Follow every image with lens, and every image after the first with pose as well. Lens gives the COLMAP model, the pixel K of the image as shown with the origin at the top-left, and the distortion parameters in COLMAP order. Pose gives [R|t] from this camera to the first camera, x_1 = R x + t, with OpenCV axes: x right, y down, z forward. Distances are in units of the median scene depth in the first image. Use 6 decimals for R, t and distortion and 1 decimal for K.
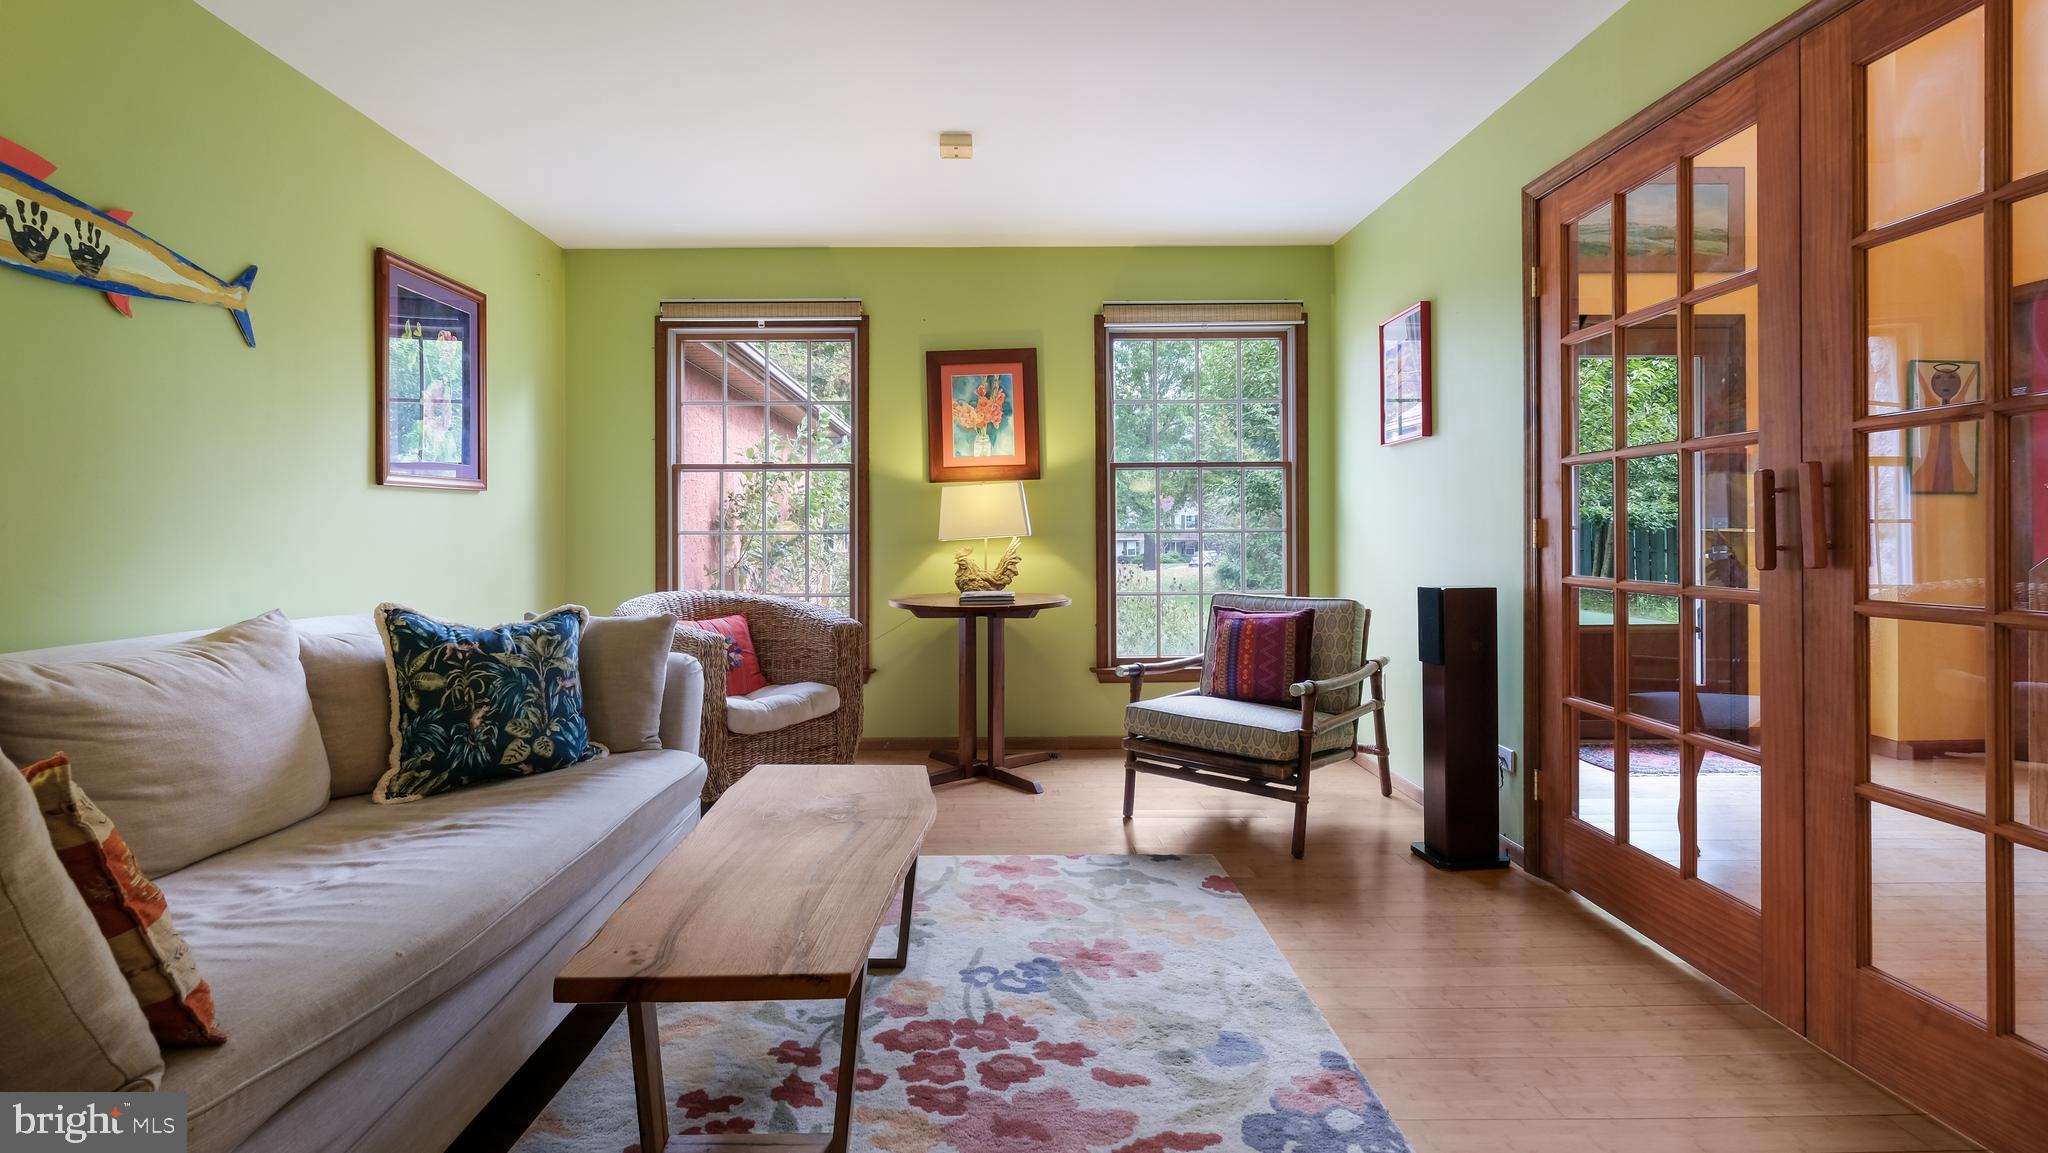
lens RADIAL K [[921.2, 0, 1006.9], [0, 921.2, 530.4], [0, 0, 1]] dist [0.011547, -0.001658]
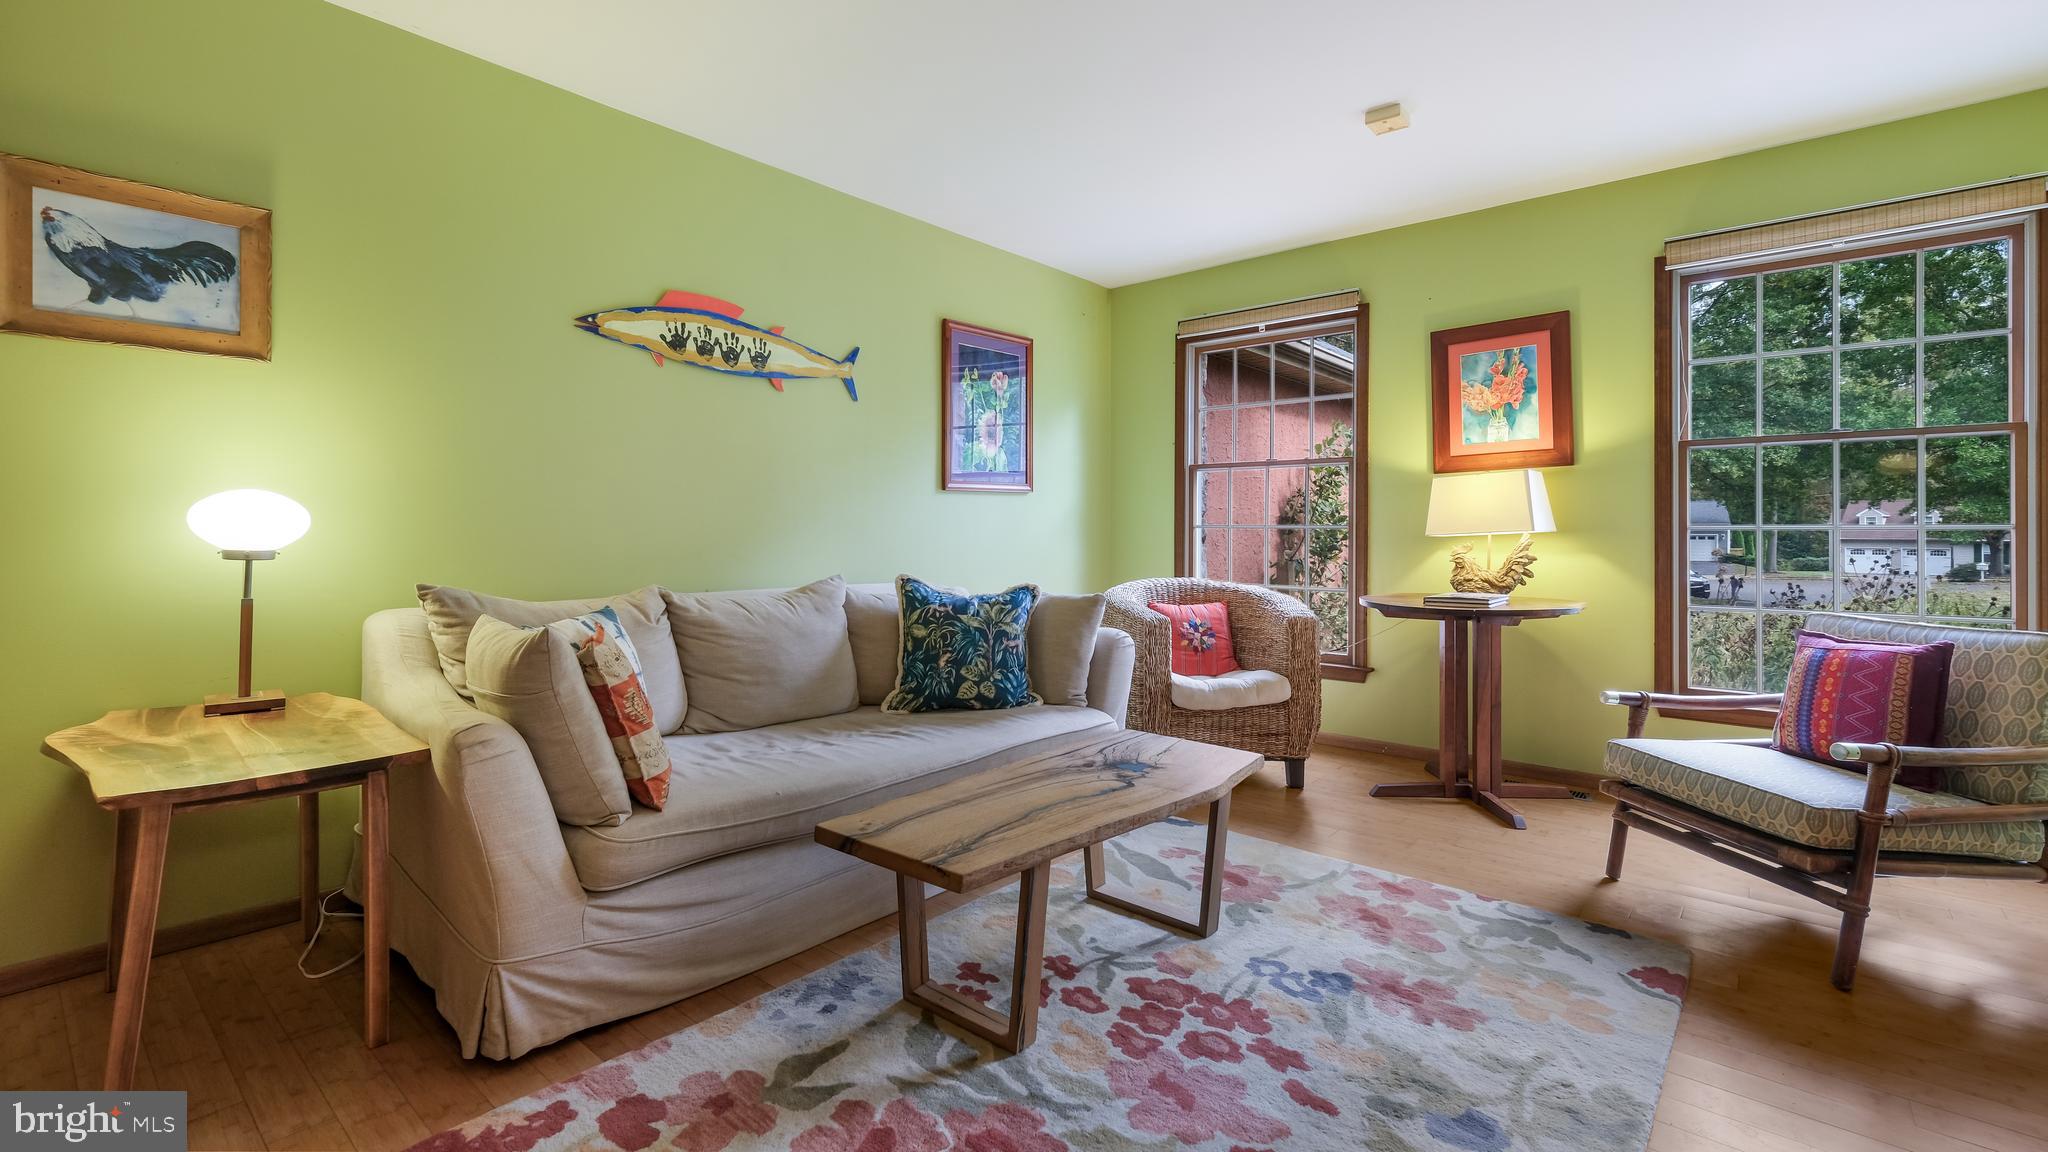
lens RADIAL K [[921.2, 0, 1029.4], [0, 921.2, 518.6], [0, 0, 1]] dist [0.011547, -0.001658]
pose [[0.749830, -0.001399, -0.661630, 0.405367], [-0.003796, 0.999972, -0.006416, 0.001720], [0.661620, 0.007323, 0.749803, 0.066664]]
